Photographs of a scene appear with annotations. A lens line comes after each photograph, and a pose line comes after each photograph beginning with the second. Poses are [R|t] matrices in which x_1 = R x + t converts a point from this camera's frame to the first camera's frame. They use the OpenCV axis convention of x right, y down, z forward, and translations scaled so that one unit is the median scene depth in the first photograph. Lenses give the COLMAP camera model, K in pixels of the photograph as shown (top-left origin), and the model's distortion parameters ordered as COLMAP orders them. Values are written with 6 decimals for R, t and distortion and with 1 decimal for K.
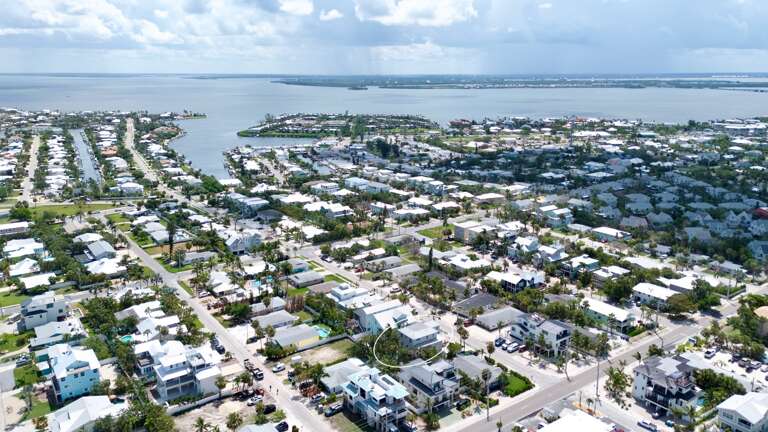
lens RADIAL K [[557.9, 0, 384.0], [0, 557.9, 216.0], [0, 0, 1]] dist [0.035527, -0.007325]
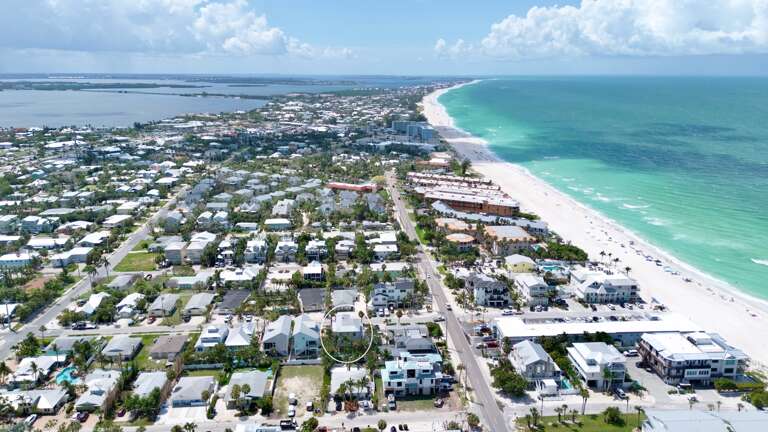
lens RADIAL K [[557.9, 0, 384.0], [0, 557.9, 216.0], [0, 0, 1]] dist [0.035527, -0.007325]
pose [[0.553257, -0.212338, 0.805493, -0.586337], [0.216180, 0.970436, 0.107334, -0.085666], [-0.804470, 0.114748, 0.582804, 0.210815]]
